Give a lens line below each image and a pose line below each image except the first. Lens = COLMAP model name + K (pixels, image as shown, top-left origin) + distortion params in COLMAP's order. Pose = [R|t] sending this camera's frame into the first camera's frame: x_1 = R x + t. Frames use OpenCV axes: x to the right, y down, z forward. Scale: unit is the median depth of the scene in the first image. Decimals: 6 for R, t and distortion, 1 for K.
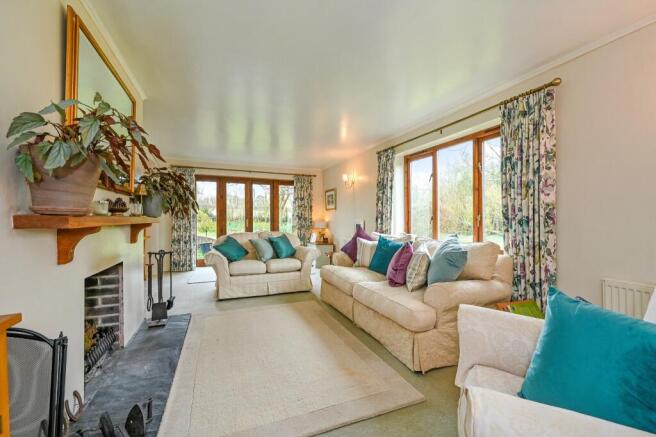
lens RADIAL K [[267.1, 0, 328.0], [0, 267.1, 218.5], [0, 0, 1]] dist [0.000113, 0.000037]
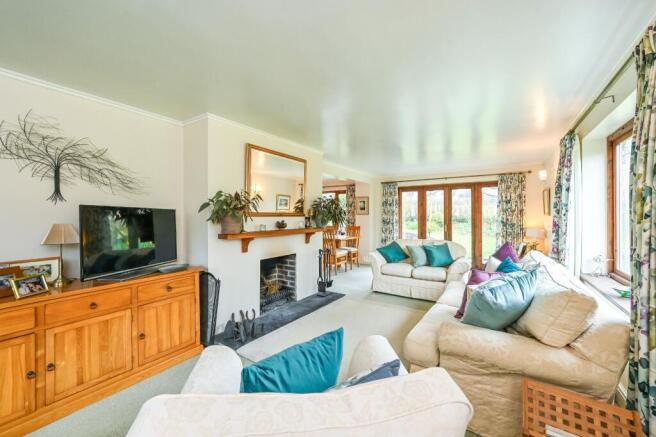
lens RADIAL K [[258.5, 0, 328.0], [0, 258.5, 218.5], [0, 0, 1]] dist [-0.000154, -0.000006]
pose [[0.562964, 0.003496, -0.826474, 0.432453], [0.004613, 0.999962, 0.007372, -0.047374], [0.826468, -0.007963, 0.562927, 0.104829]]
